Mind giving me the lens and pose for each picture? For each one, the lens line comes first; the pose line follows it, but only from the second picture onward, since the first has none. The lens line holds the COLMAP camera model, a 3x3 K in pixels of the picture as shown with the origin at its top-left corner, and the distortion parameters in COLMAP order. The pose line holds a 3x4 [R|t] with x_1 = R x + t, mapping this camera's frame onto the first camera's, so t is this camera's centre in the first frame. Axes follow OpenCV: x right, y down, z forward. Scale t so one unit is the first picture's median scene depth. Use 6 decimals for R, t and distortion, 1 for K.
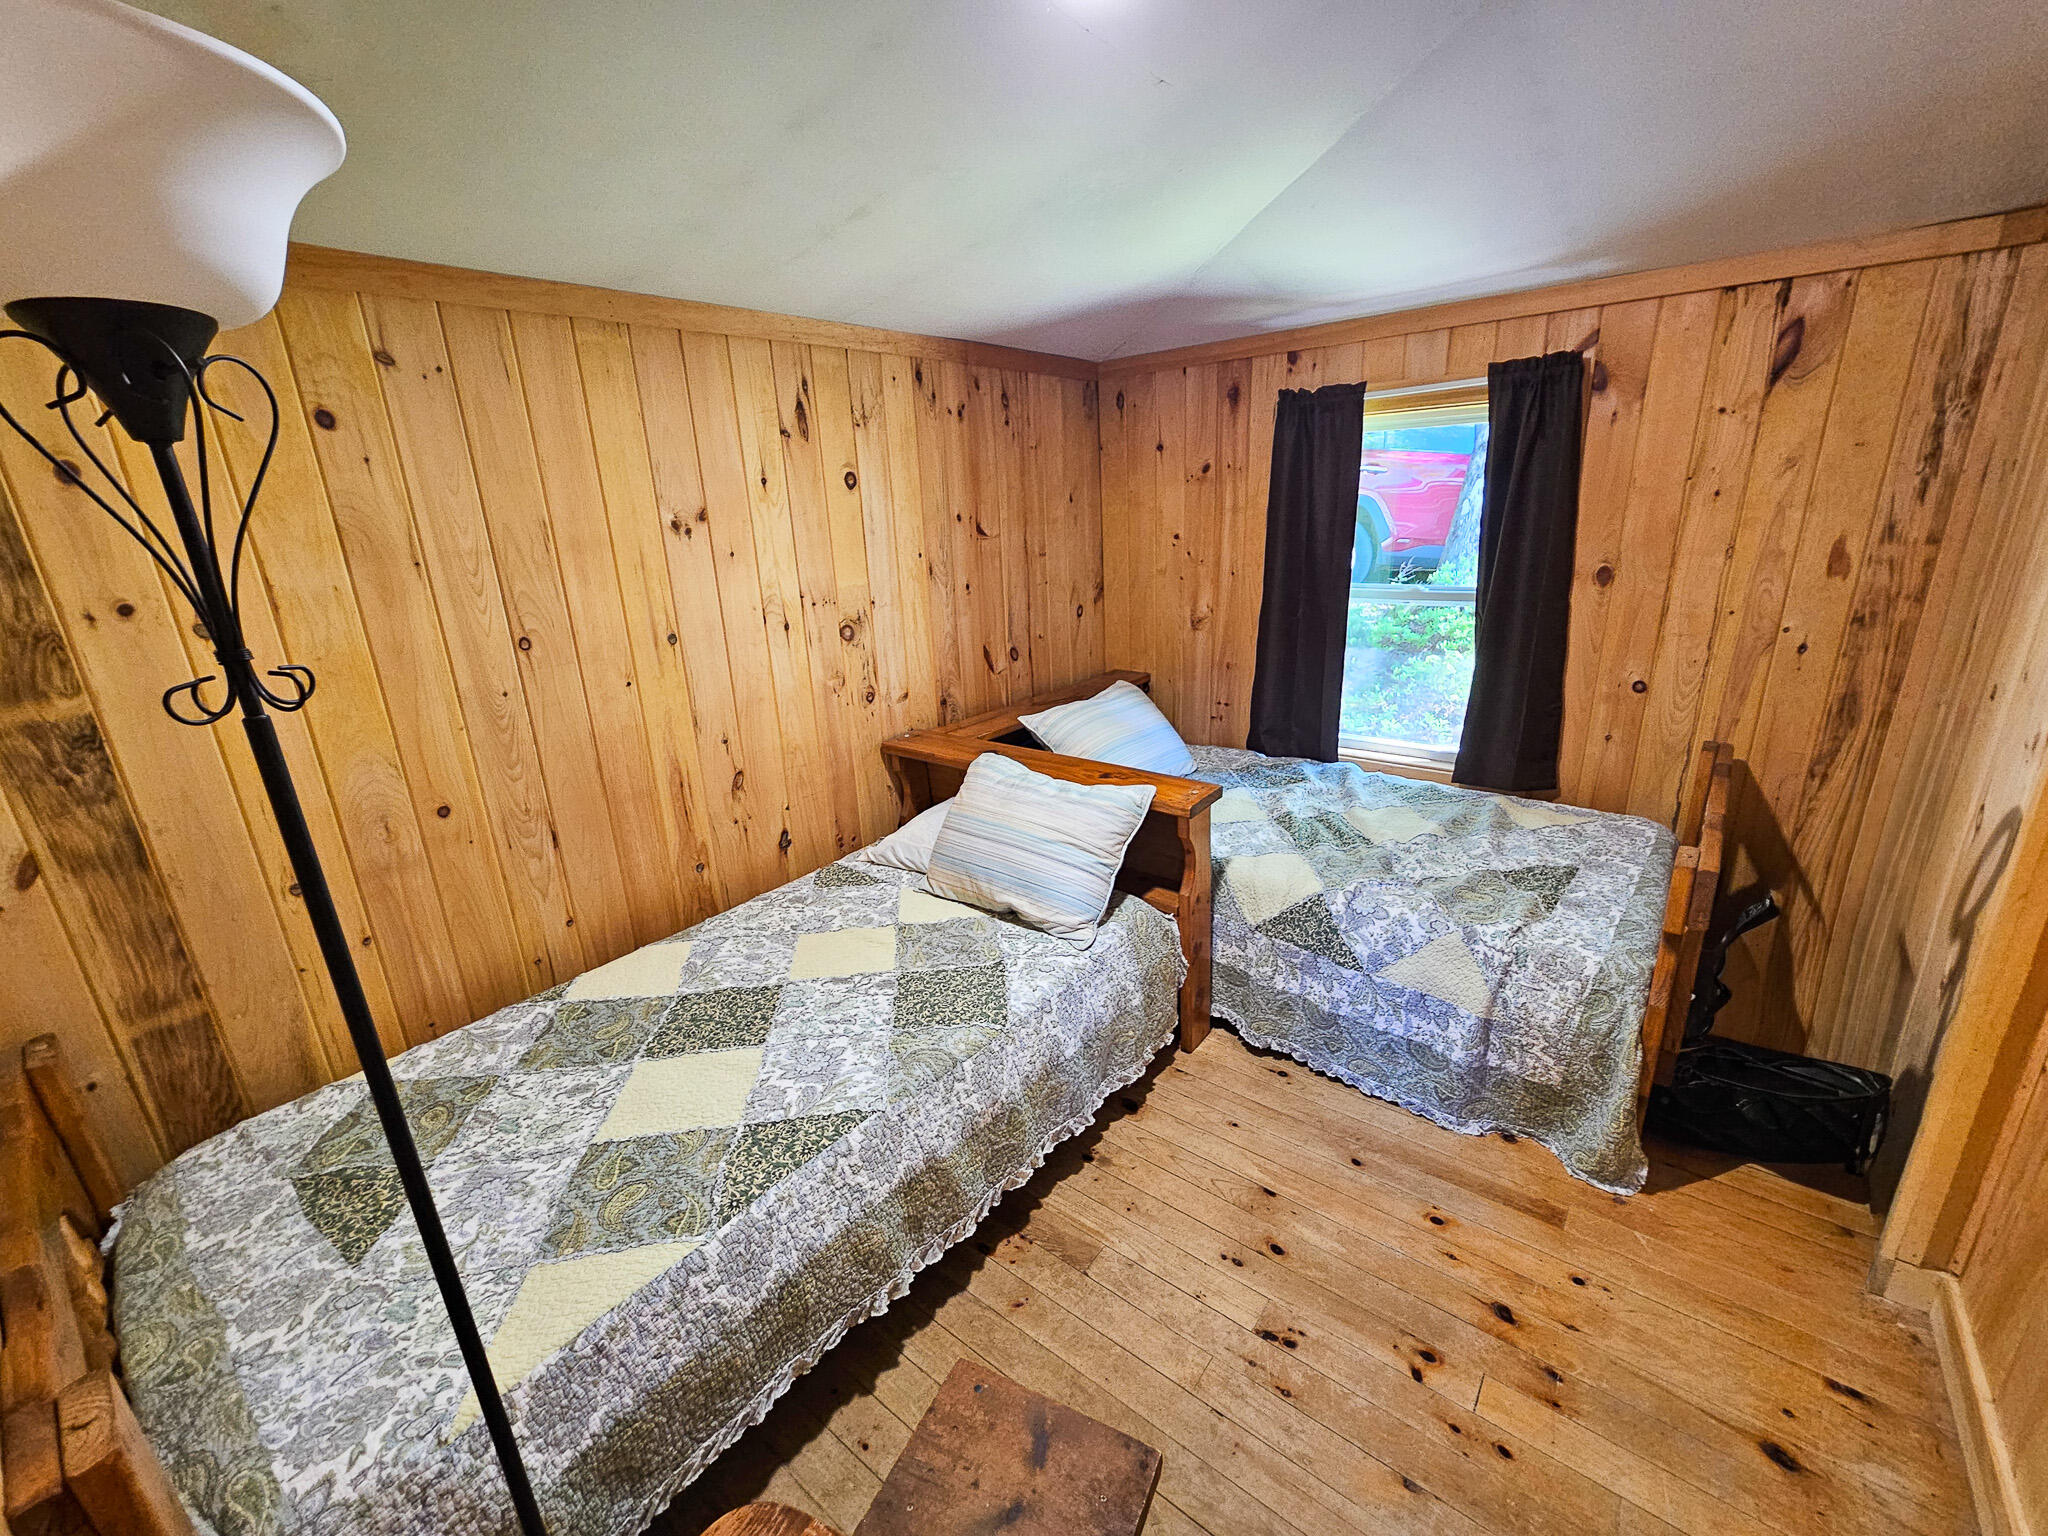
lens RADIAL K [[841.0, 0, 1027.8], [0, 841.0, 757.0], [0, 0, 1]] dist [0.000088, 0.000142]
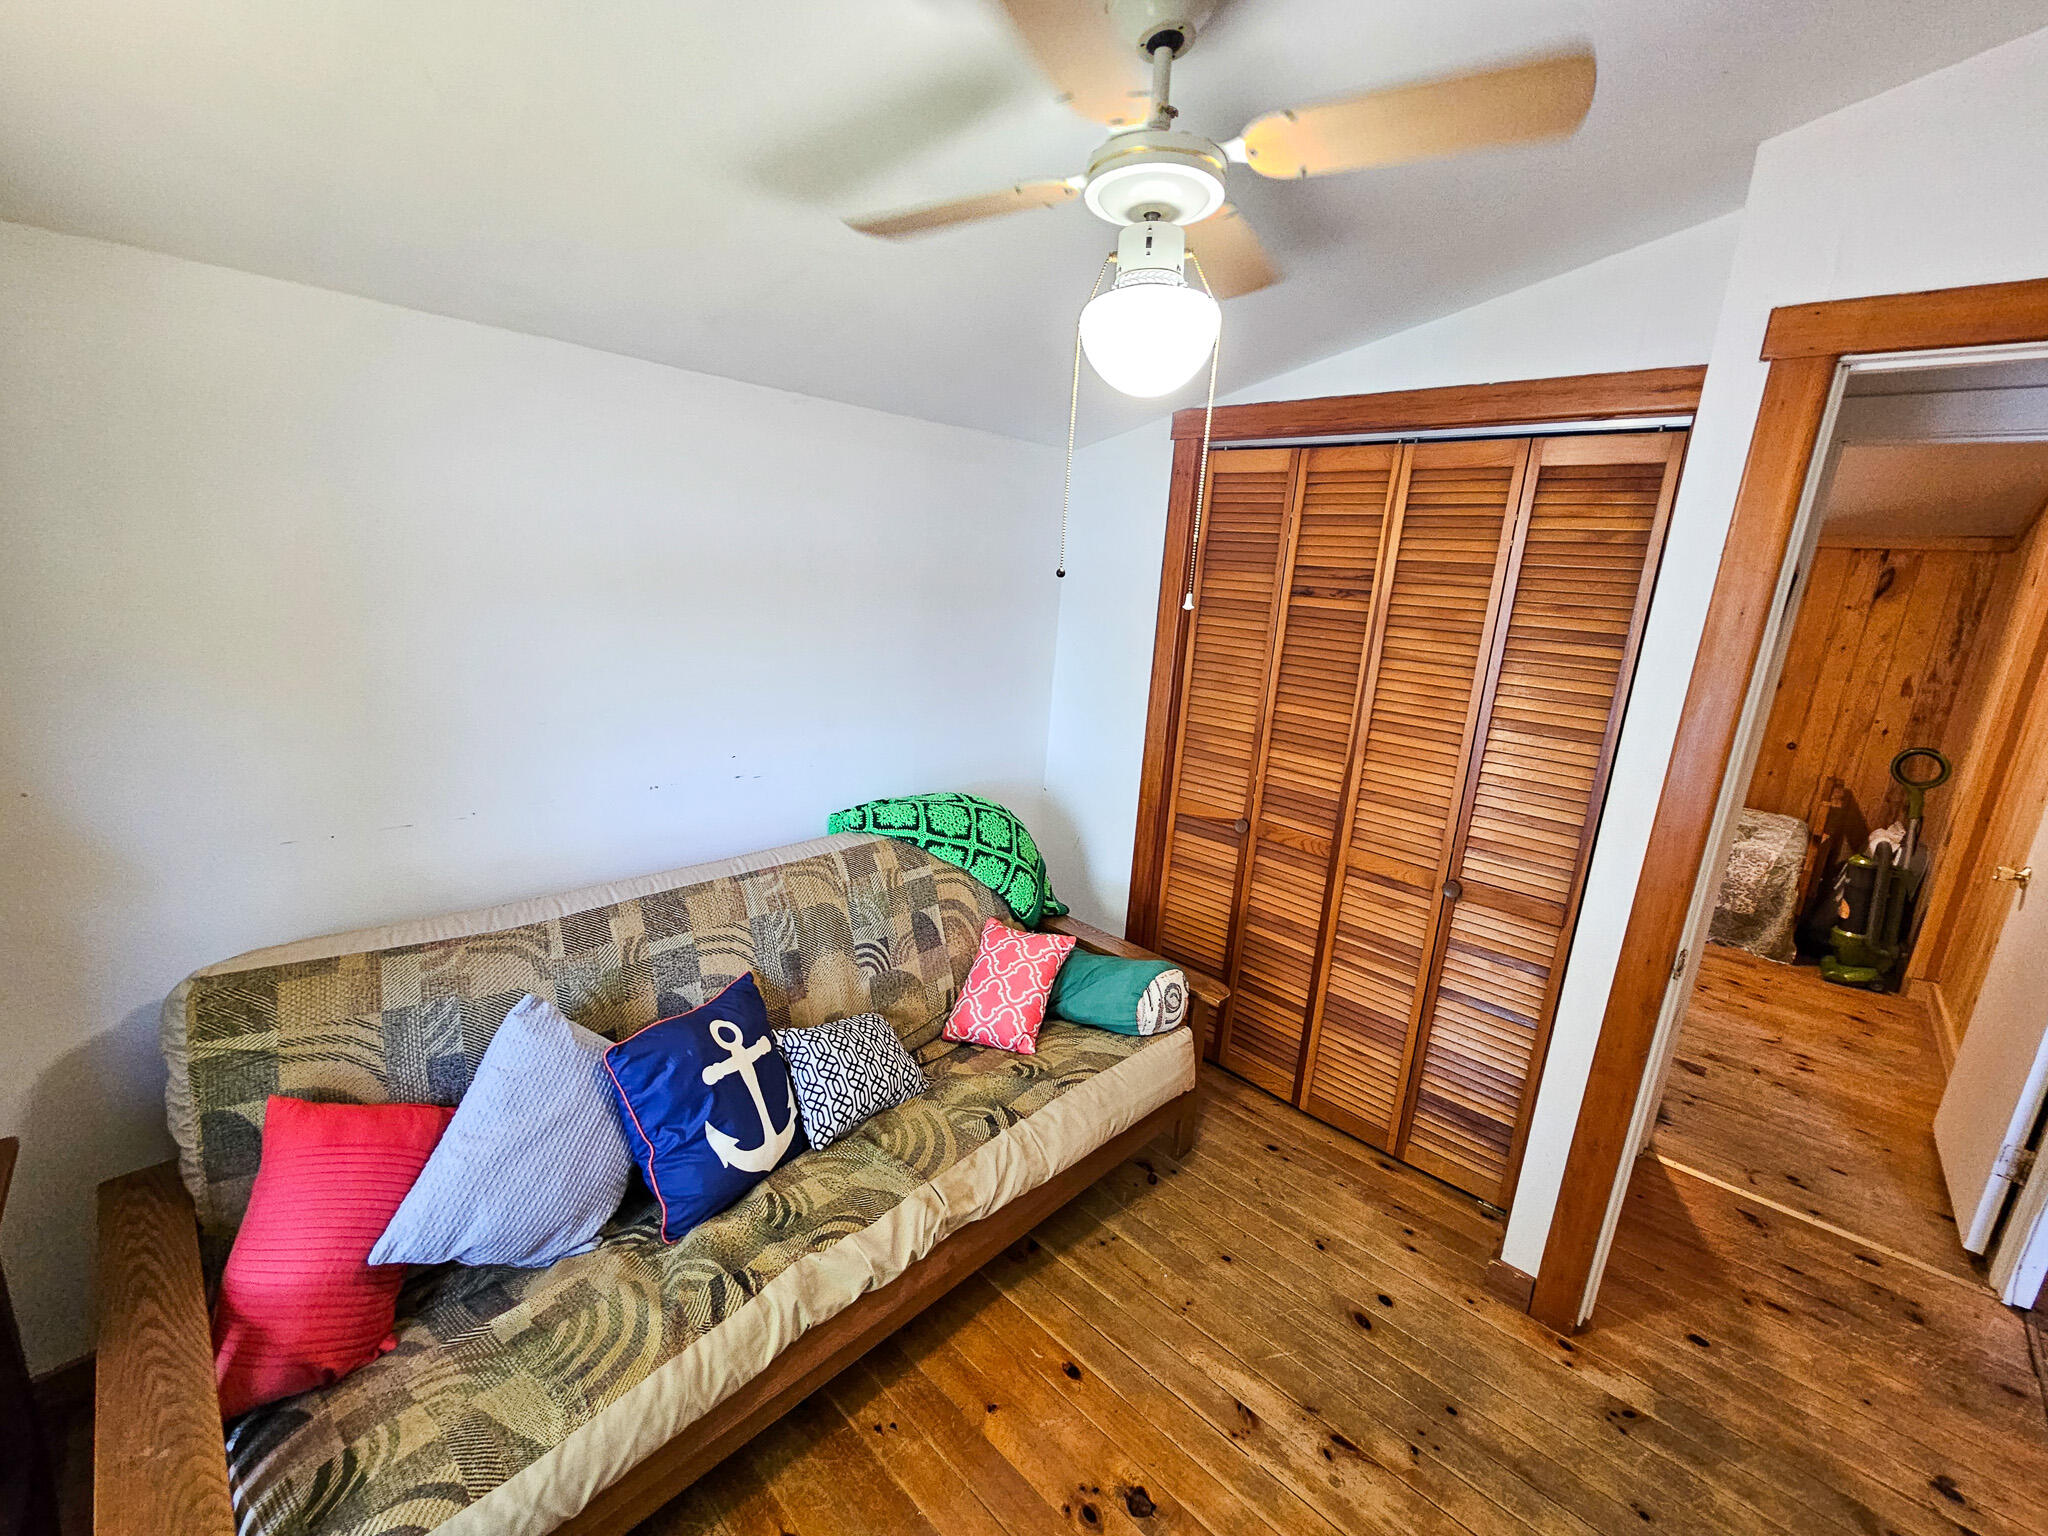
lens RADIAL K [[841.0, 0, 1027.8], [0, 841.0, 757.0], [0, 0, 1]] dist [0.000088, 0.000142]
pose [[0.990373, 0.125899, -0.057535, -0.954970], [-0.130044, 0.988660, -0.075104, 0.344697], [0.047427, 0.081863, 0.995515, -1.060485]]
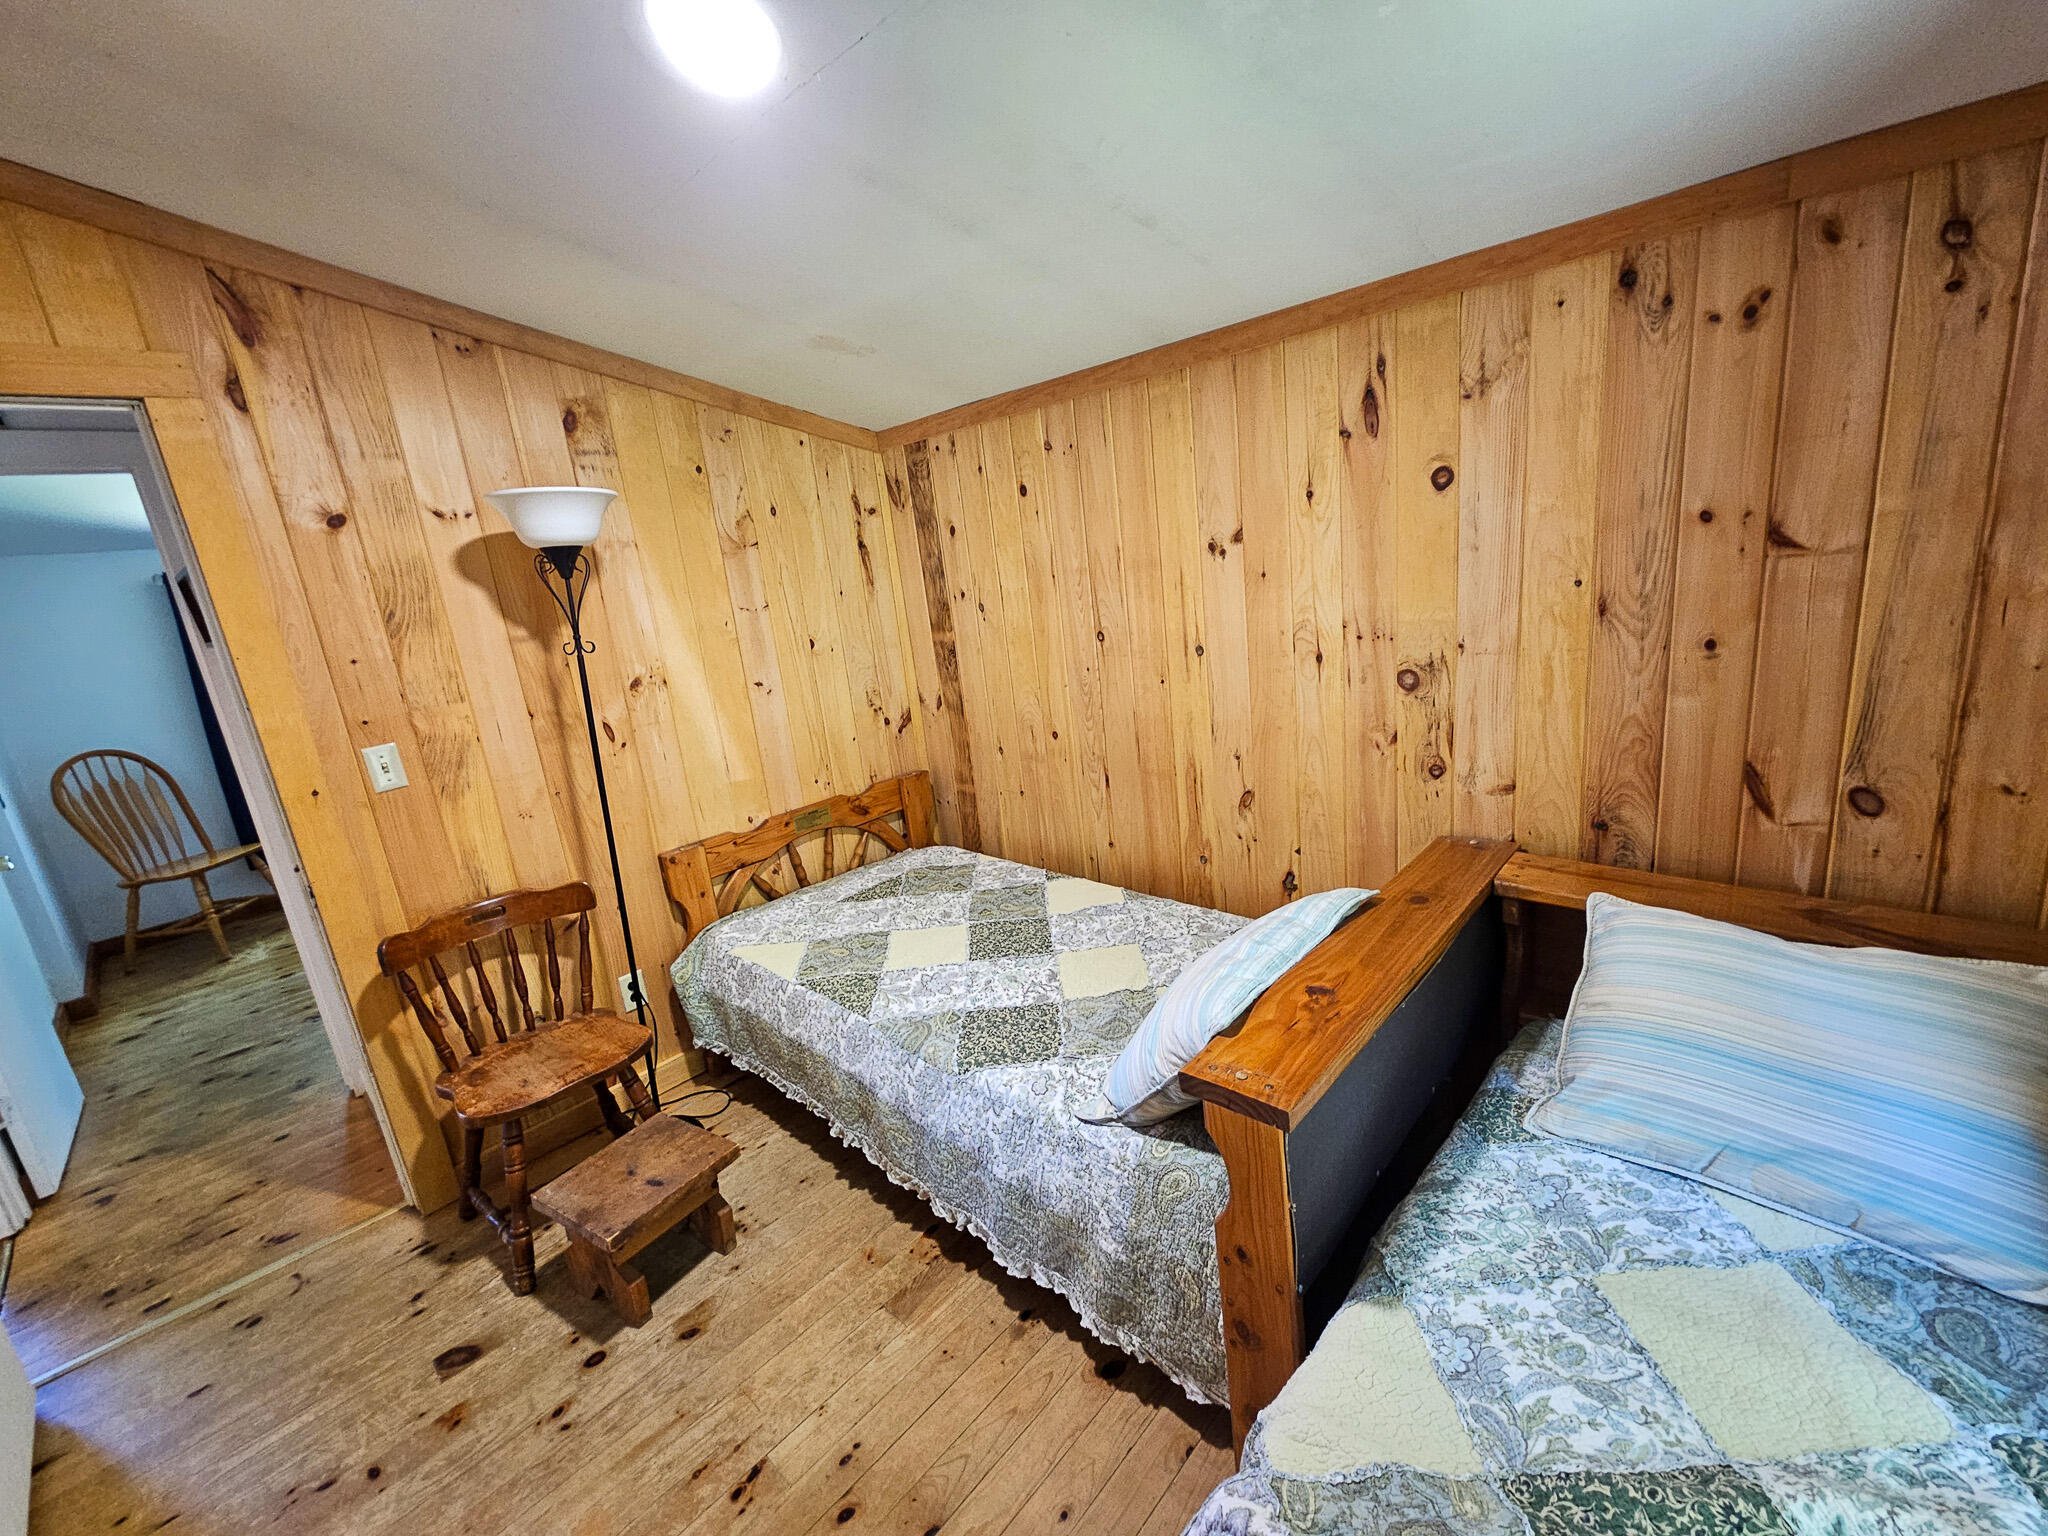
lens RADIAL K [[841.0, 0, 1027.8], [0, 841.0, 757.0], [0, 0, 1]] dist [0.000088, 0.000142]
pose [[-0.065657, 0.284786, -0.956340, 0.669115], [-0.193459, 0.936590, 0.292186, -0.284530], [0.978909, 0.204197, -0.006399, 0.812361]]
